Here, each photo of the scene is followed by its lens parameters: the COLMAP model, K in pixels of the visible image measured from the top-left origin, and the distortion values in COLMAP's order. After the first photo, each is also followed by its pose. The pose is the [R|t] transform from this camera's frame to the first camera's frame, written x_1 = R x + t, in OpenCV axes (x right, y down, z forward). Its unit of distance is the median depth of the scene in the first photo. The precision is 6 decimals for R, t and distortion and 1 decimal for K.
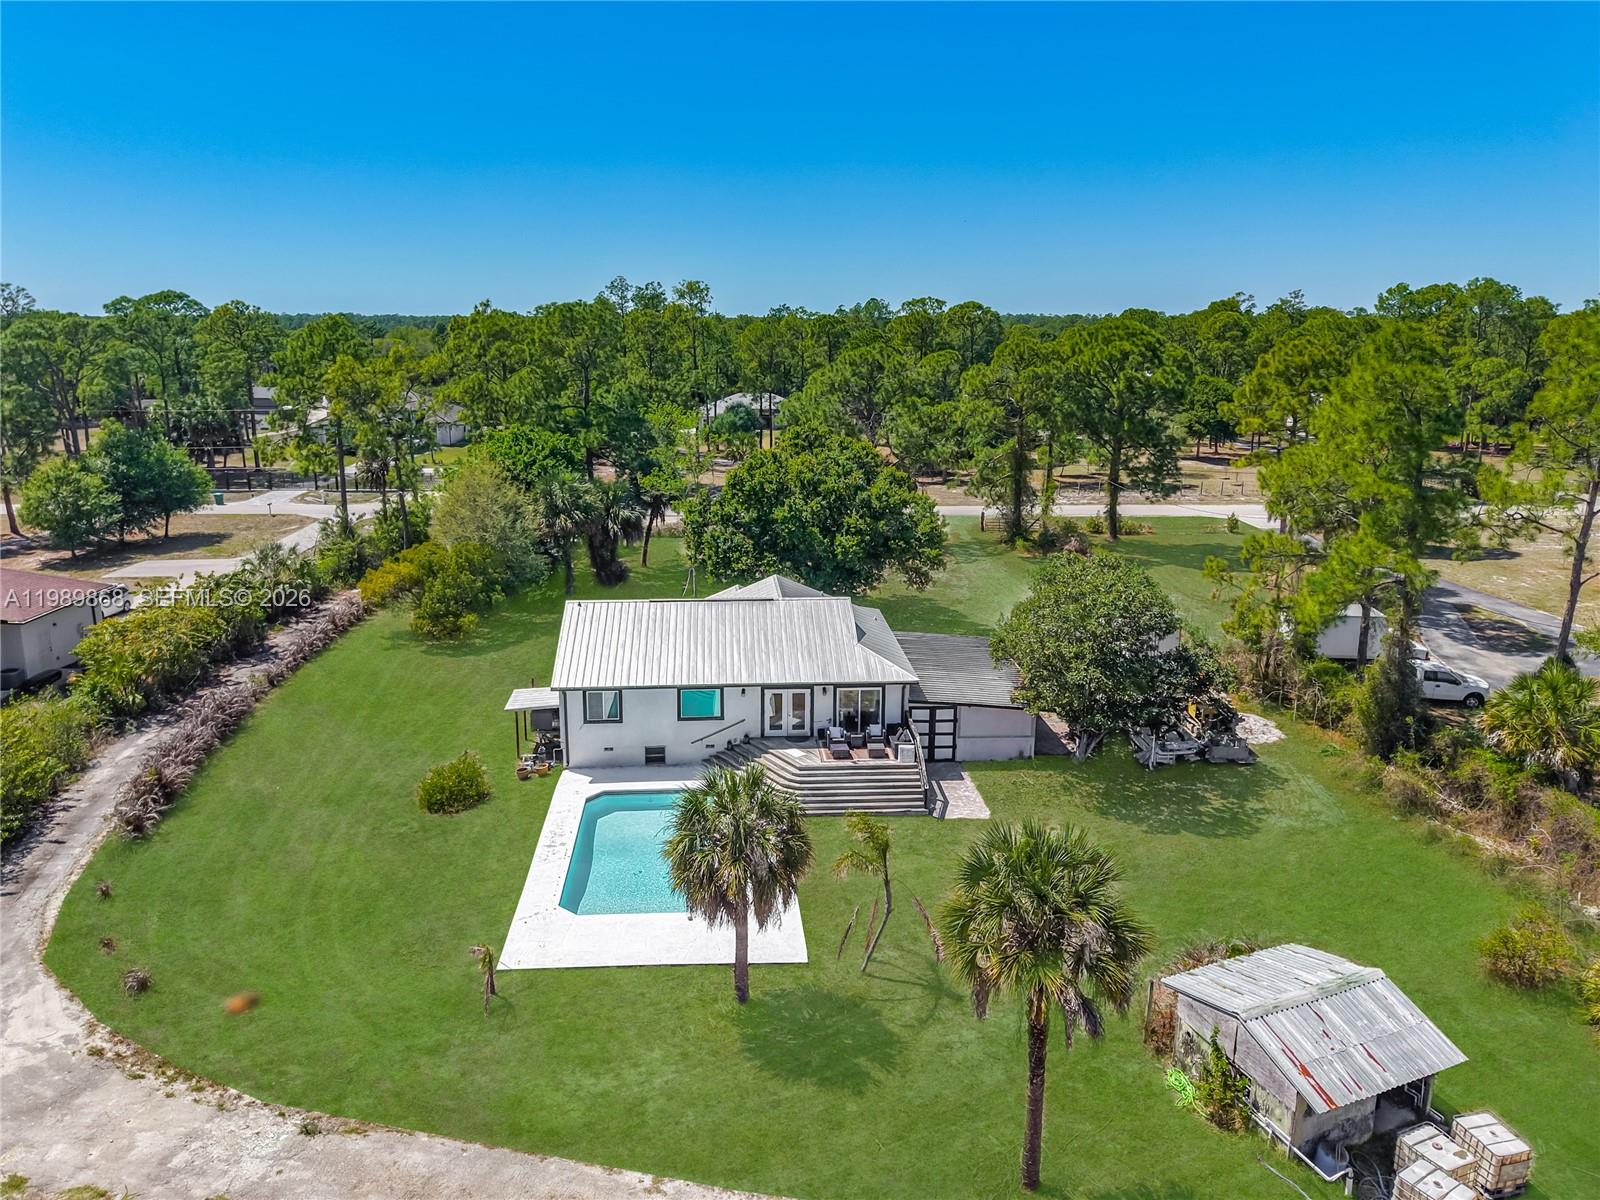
lens RADIAL K [[1089.2, 0, 768.7], [0, 1089.2, 597.7], [0, 0, 1]] dist [0.005716, -0.002974]
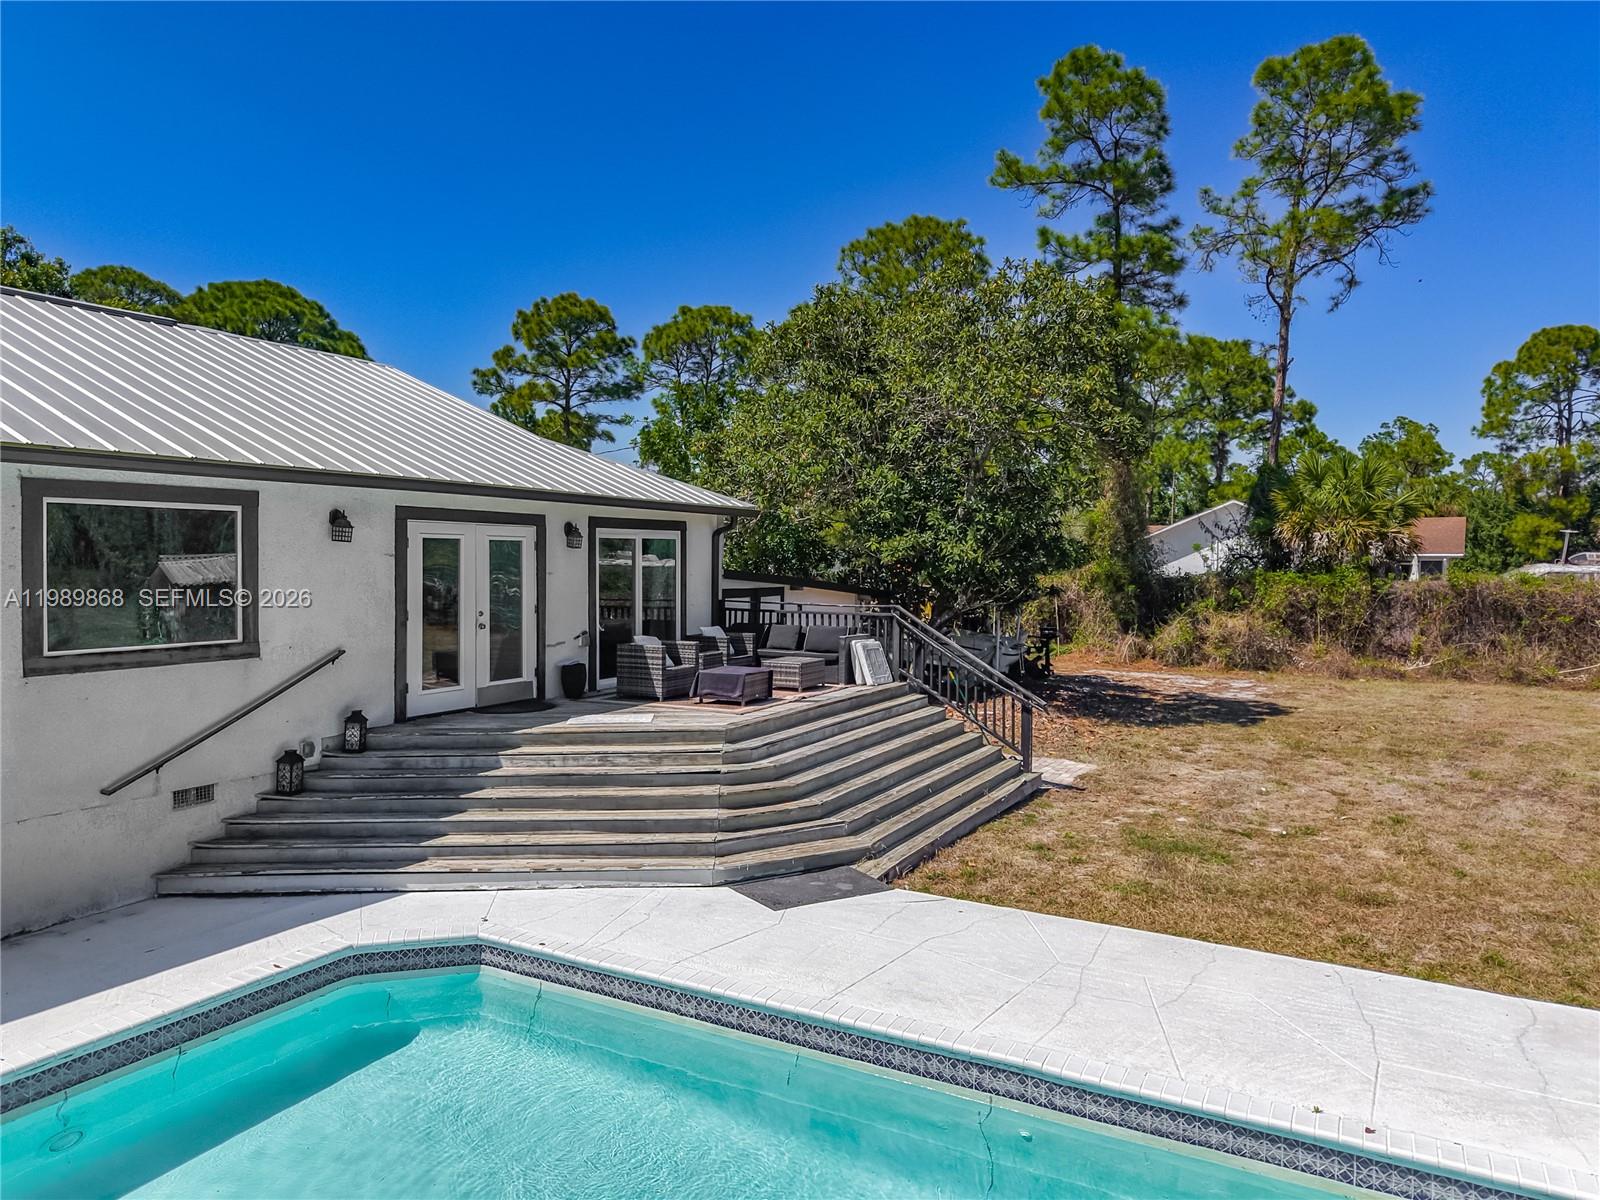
lens RADIAL K [[1083.9, 0, 800.0], [0, 1083.9, 600.0], [0, 0, 1]] dist [0.033084, -0.039595]
pose [[0.524386, -0.028912, 0.850990, -0.169838], [0.201508, 0.975247, -0.091037, 0.143120], [-0.827293, 0.219220, 0.517232, 0.796293]]
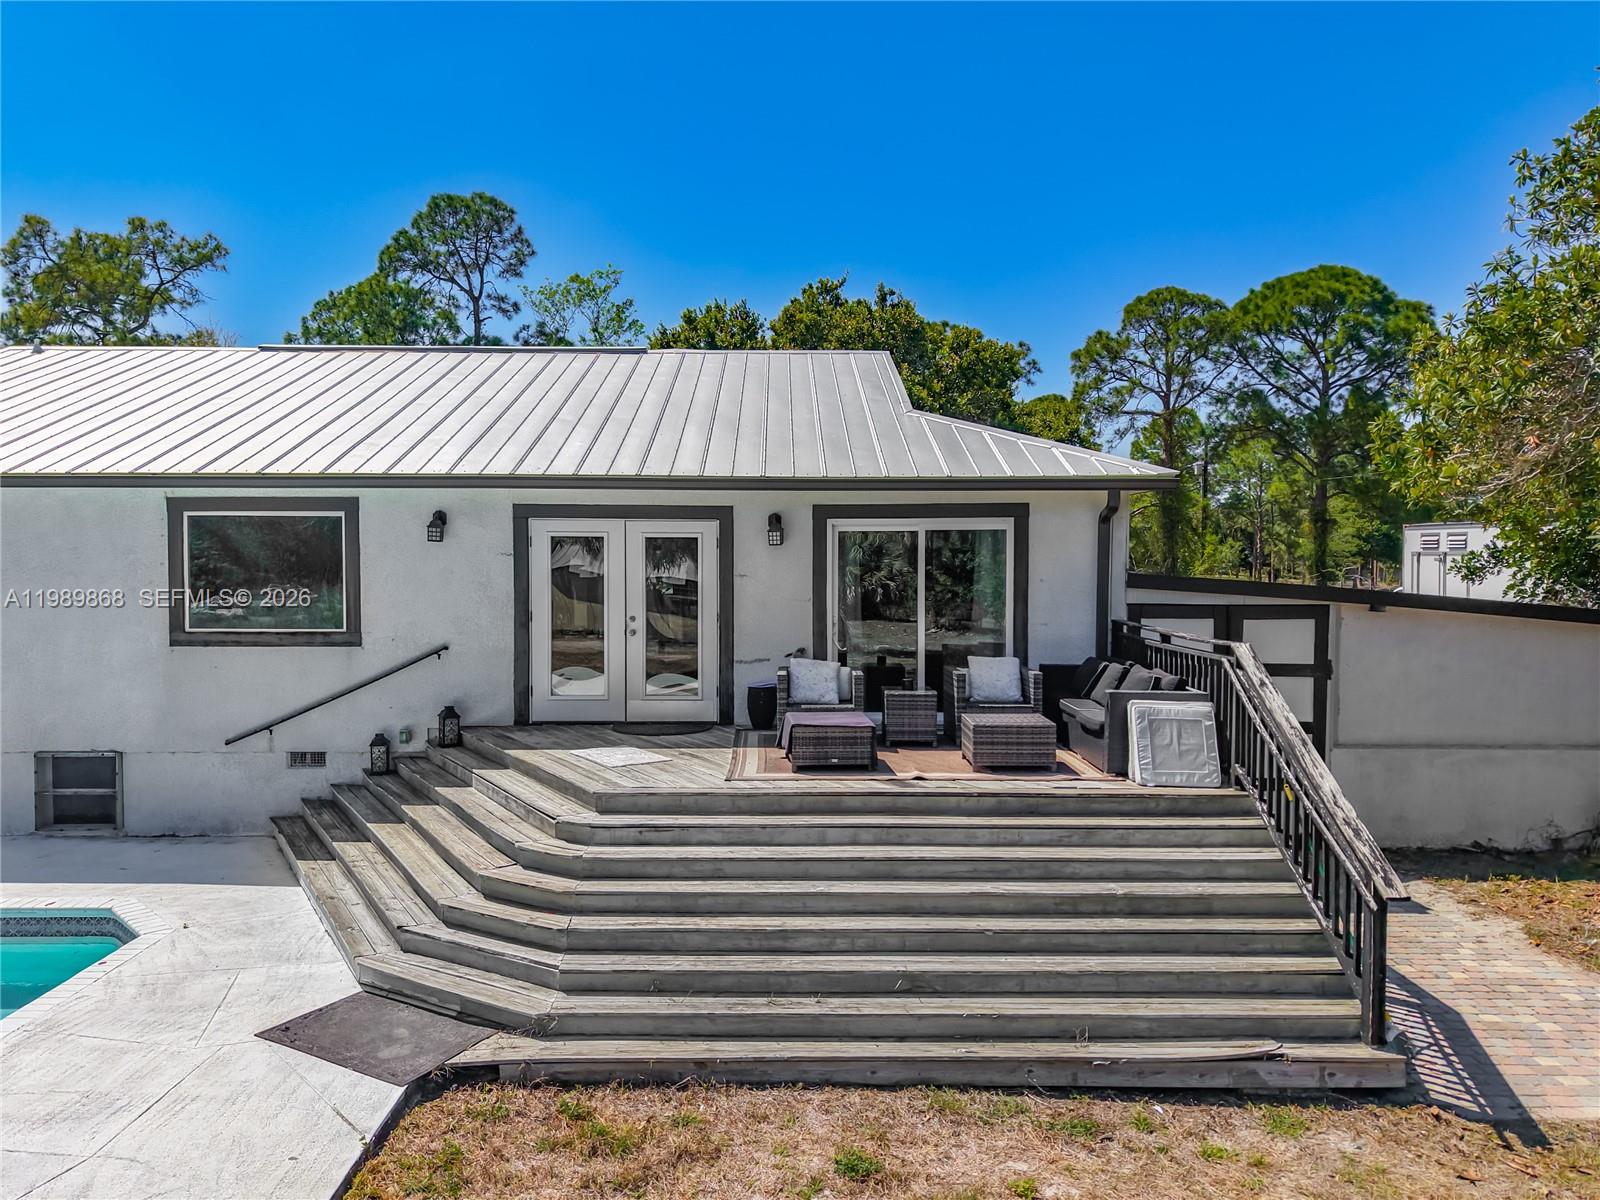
lens RADIAL K [[1089.2, 0, 768.7], [0, 1089.2, 597.7], [0, 0, 1]] dist [0.005716, -0.002974]
pose [[0.998691, 0.004357, -0.050967, 0.061975], [-0.014868, 0.978075, -0.207722, 0.151266], [0.048945, 0.208207, 0.976859, 0.765080]]
